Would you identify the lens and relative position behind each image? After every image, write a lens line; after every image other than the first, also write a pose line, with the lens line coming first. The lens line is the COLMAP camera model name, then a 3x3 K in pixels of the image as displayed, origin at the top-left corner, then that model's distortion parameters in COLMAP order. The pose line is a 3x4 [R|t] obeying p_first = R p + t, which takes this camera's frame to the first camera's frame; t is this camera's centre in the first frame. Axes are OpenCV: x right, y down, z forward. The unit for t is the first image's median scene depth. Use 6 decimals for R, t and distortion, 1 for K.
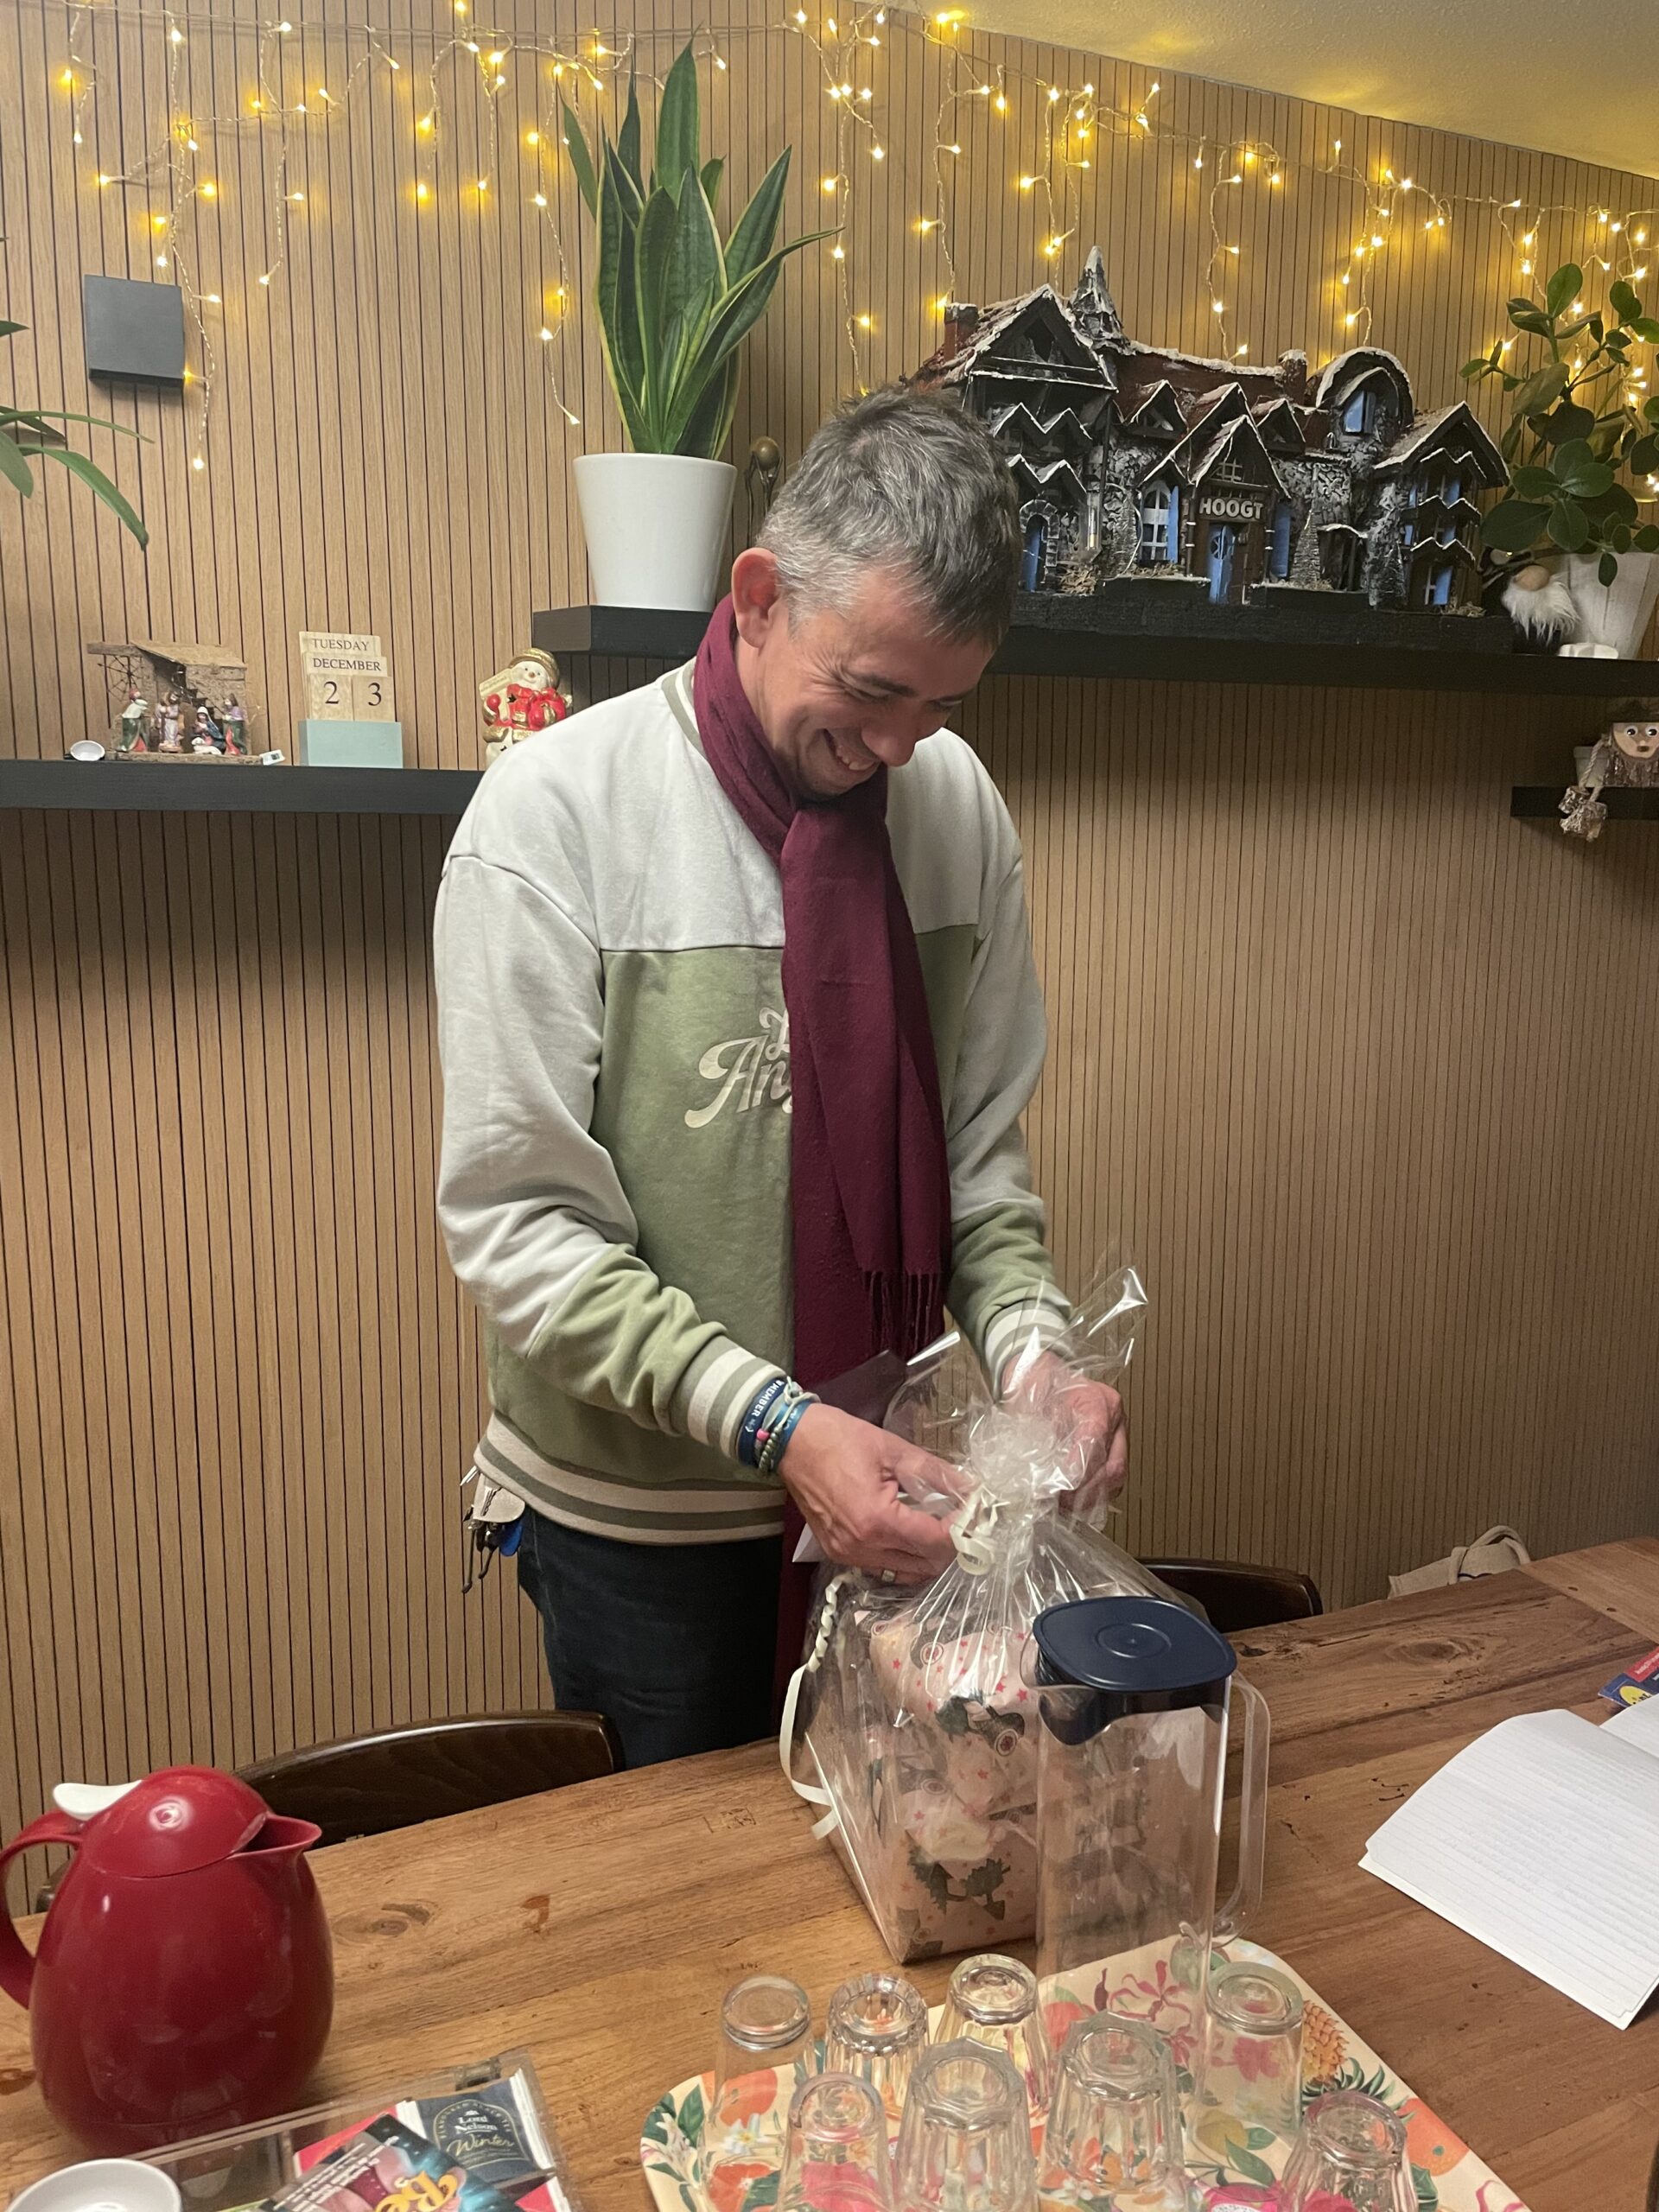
lens RADIAL K [[1583.1, 0, 829.5], [0, 1583.1, 1106.0], [0, 0, 1]] dist [0.005558, 0.002282]
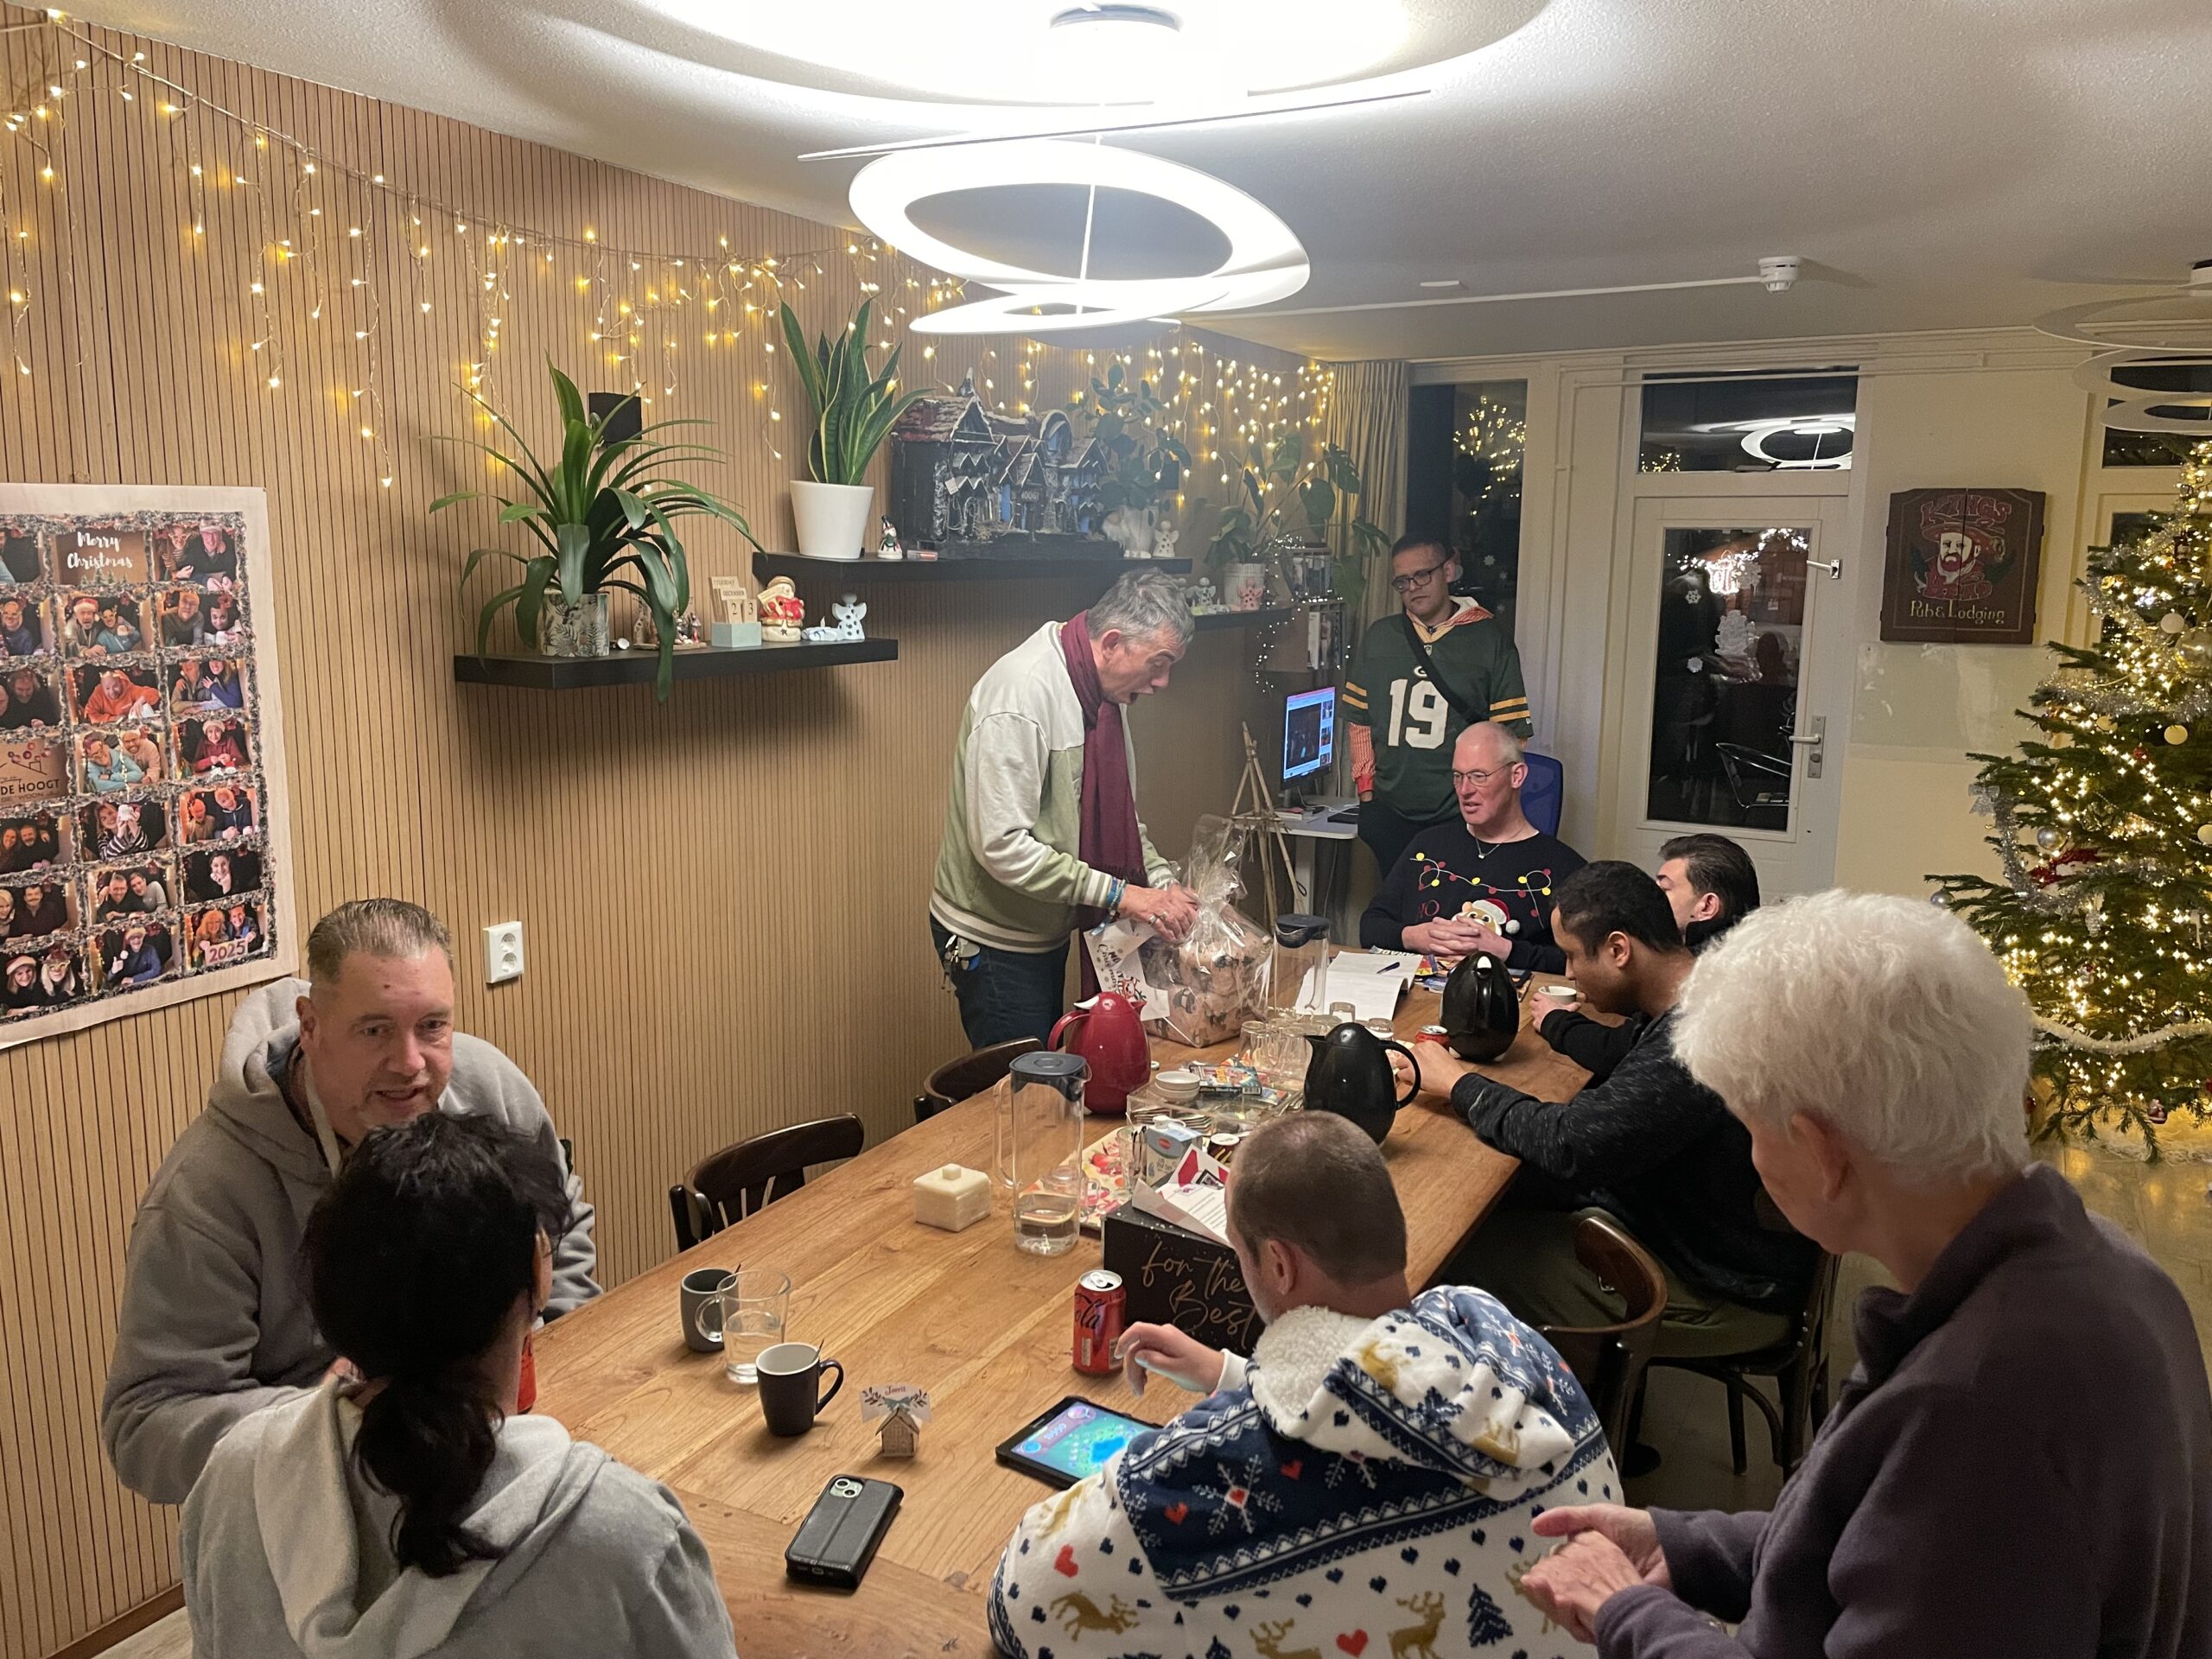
lens RADIAL K [[1583.1, 0, 1106.0], [0, 1583.1, 829.5], [0, 0, 1]] dist [0.005558, 0.002282]
pose [[0.780463, -0.101713, 0.616873, -1.062610], [0.089973, 0.994680, 0.050174, -0.041340], [-0.618694, 0.016343, 0.785462, -0.732693]]
